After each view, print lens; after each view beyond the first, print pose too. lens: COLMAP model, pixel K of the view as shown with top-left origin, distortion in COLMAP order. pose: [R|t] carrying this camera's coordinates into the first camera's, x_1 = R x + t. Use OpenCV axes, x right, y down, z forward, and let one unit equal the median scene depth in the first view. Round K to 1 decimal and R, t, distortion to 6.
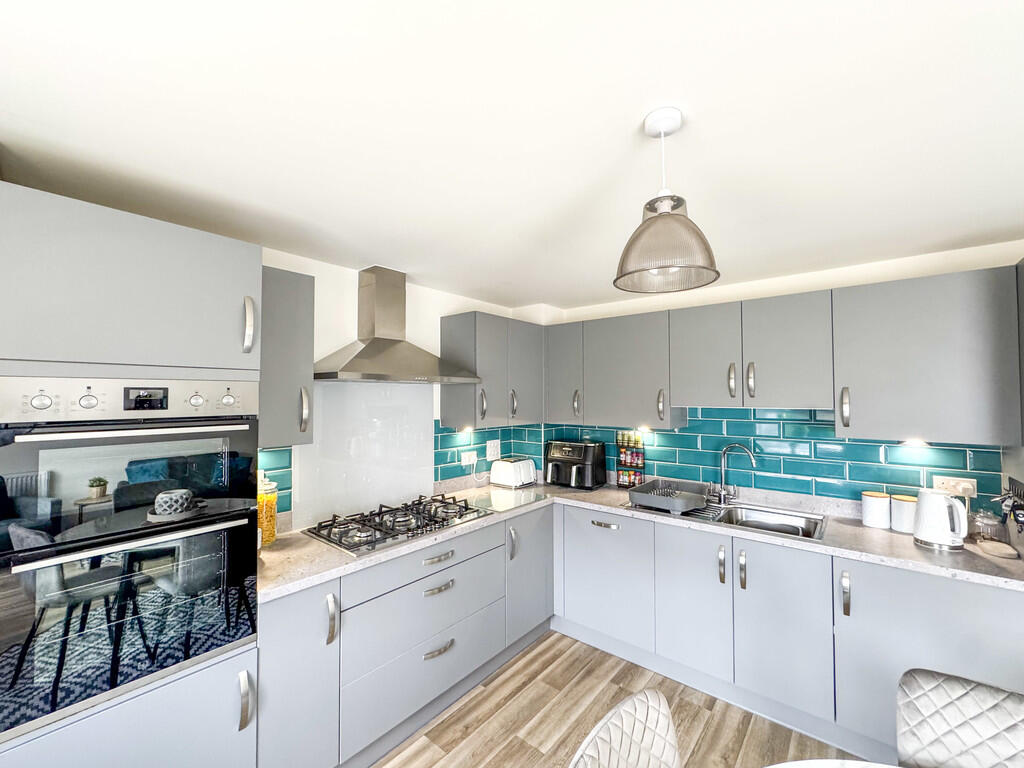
lens RADIAL K [[425.9, 0, 512.0], [0, 425.9, 384.0], [0, 0, 1]] dist [0.000620, -0.000001]
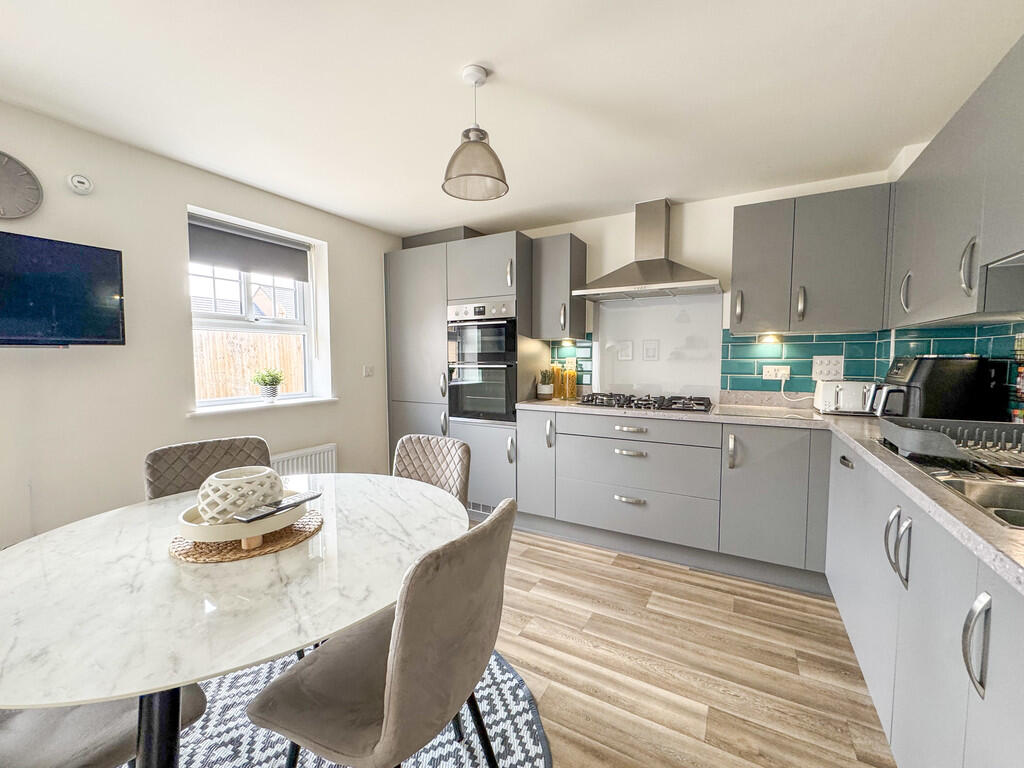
lens RADIAL K [[415.7, 0, 512.0], [0, 415.7, 384.0], [0, 0, 1]] dist [-0.000124, 0.000057]
pose [[0.179831, 0.065581, -0.981509, 0.762859], [0.027864, 0.997035, 0.071723, 0.139614], [0.983303, -0.040247, 0.177470, 0.349766]]
